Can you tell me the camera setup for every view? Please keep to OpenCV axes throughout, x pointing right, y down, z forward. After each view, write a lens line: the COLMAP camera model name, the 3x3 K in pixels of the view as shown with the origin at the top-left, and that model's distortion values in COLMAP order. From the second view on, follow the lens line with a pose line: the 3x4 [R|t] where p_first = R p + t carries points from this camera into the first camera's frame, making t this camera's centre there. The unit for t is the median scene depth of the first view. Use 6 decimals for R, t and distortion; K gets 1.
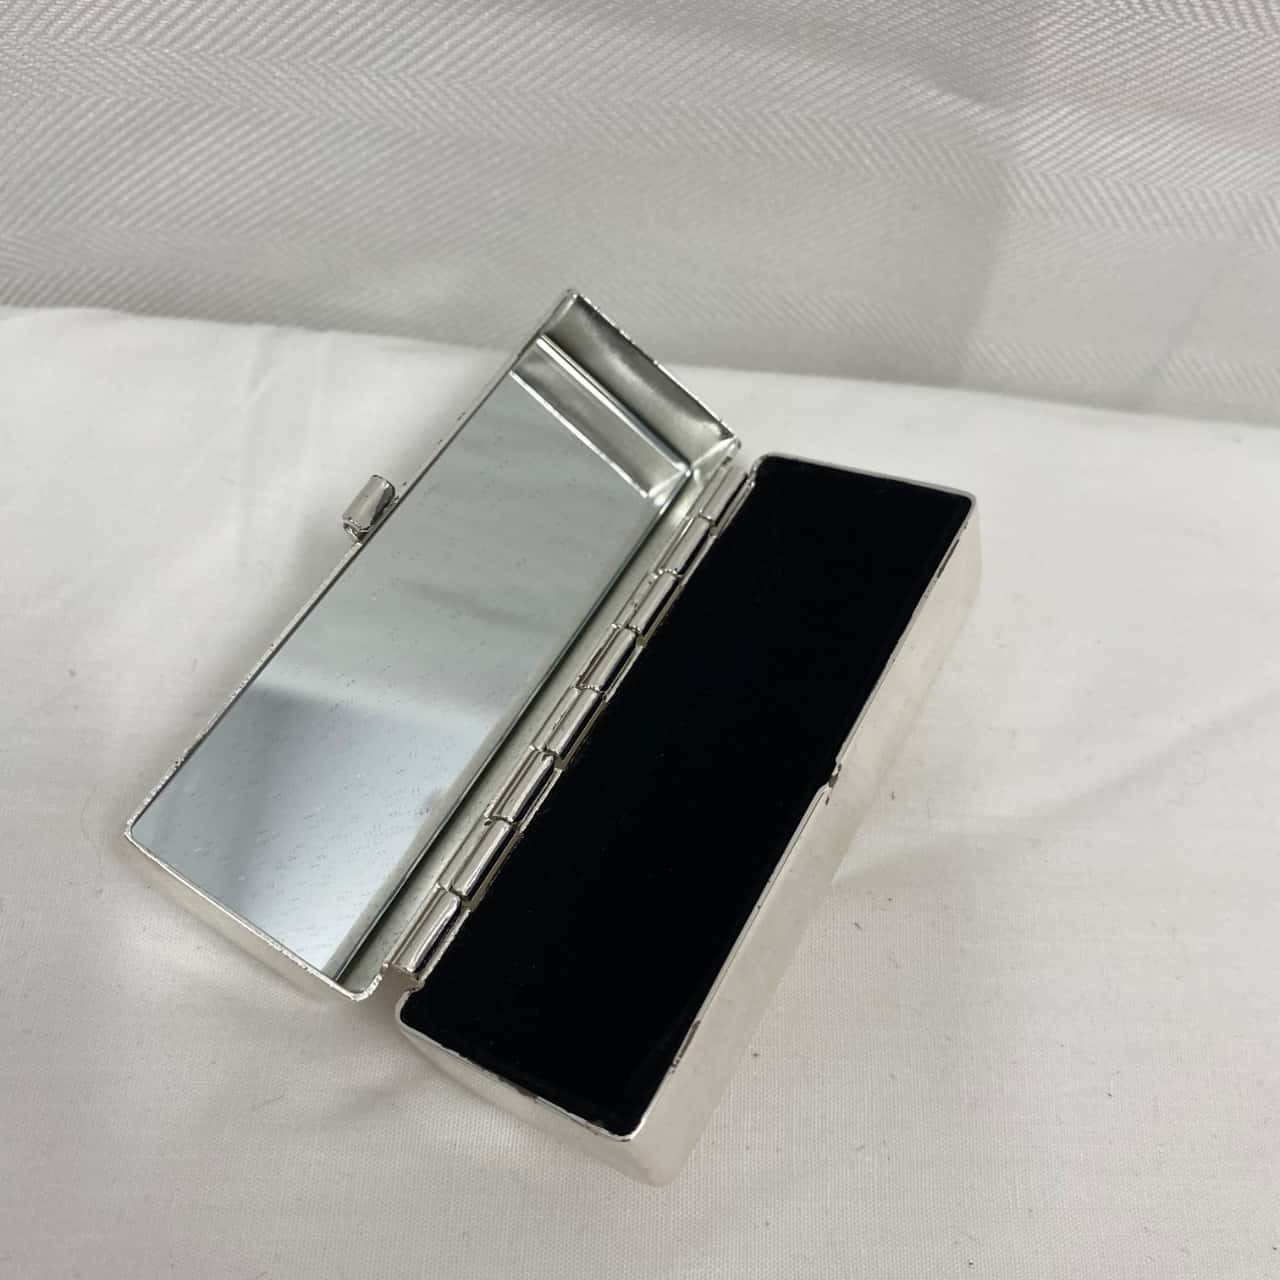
lens RADIAL K [[1222.0, 0, 655.9], [0, 1222.0, 637.1], [0, 0, 1]] dist [-0.058006, 0.010416]
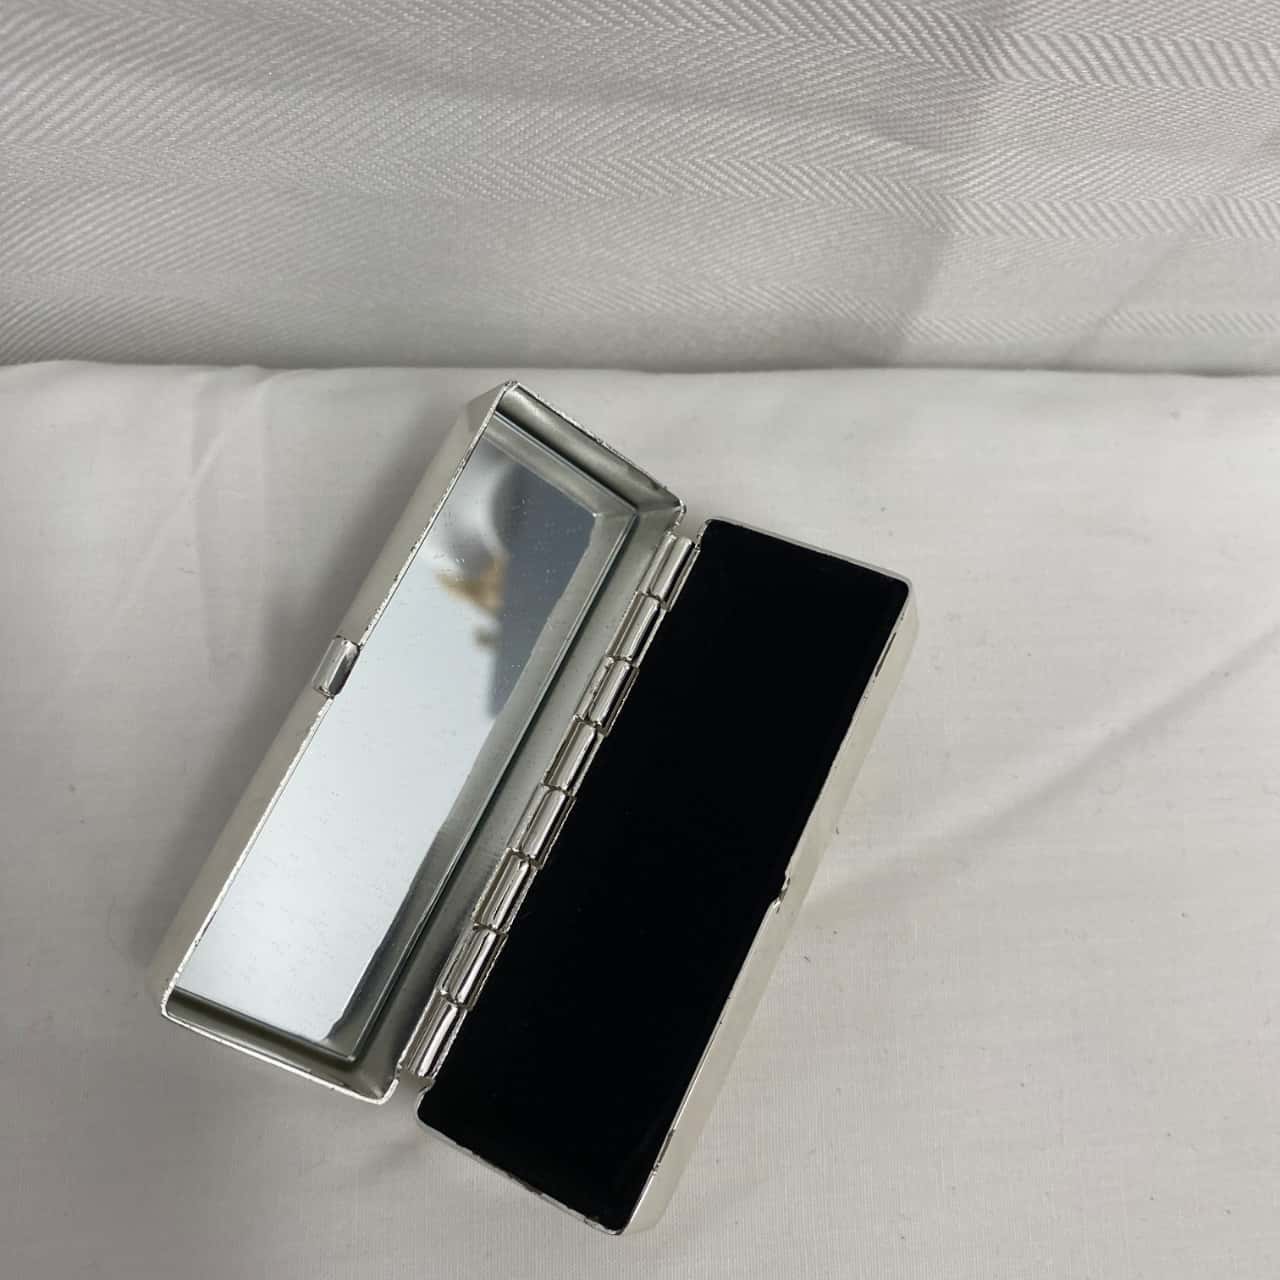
lens RADIAL K [[1201.6, 0, 640.0], [0, 1201.6, 640.0], [0, 0, 1]] dist [0.006800, -0.121637]
pose [[0.998193, -0.057530, 0.017368, 0.007292], [0.050933, 0.963295, 0.263569, -0.337946], [-0.031894, -0.262208, 0.964484, -0.003052]]
